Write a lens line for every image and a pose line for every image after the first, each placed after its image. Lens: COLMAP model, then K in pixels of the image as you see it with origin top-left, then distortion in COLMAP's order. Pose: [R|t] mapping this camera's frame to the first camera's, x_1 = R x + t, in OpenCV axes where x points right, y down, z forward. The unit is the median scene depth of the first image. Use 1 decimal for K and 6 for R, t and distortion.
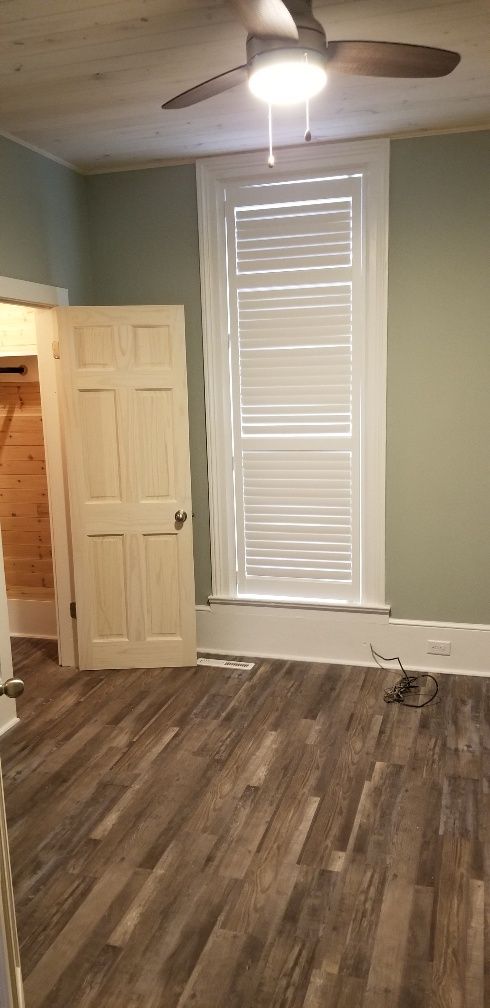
lens RADIAL K [[784.4, 0, 243.1], [0, 784.4, 508.9], [0, 0, 1]] dist [0.040737, -0.068484]
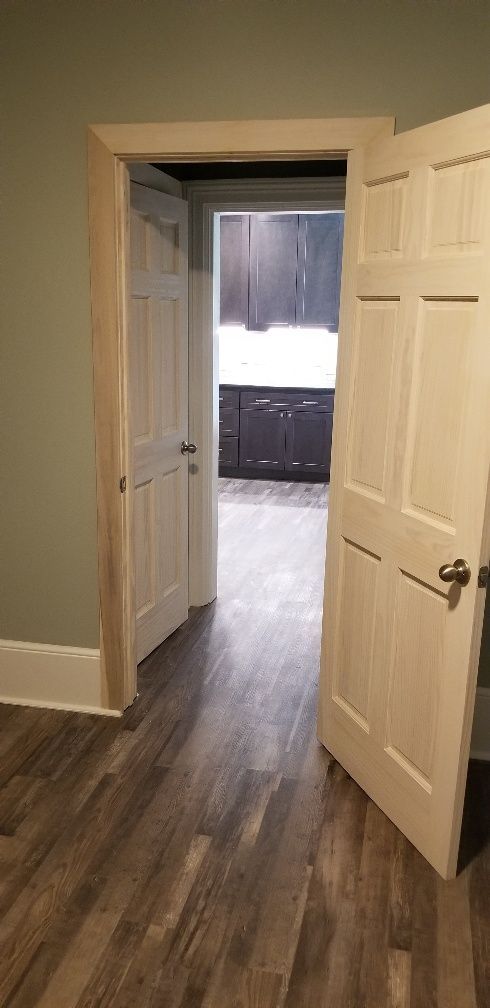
lens RADIAL K [[784.4, 0, 243.1], [0, 784.4, 508.9], [0, 0, 1]] dist [0.040737, -0.068484]
pose [[-0.997570, 0.025861, -0.064693, 0.049929], [-0.003082, 0.911264, 0.411812, -0.232591], [0.069603, 0.411010, -0.908970, 1.489936]]
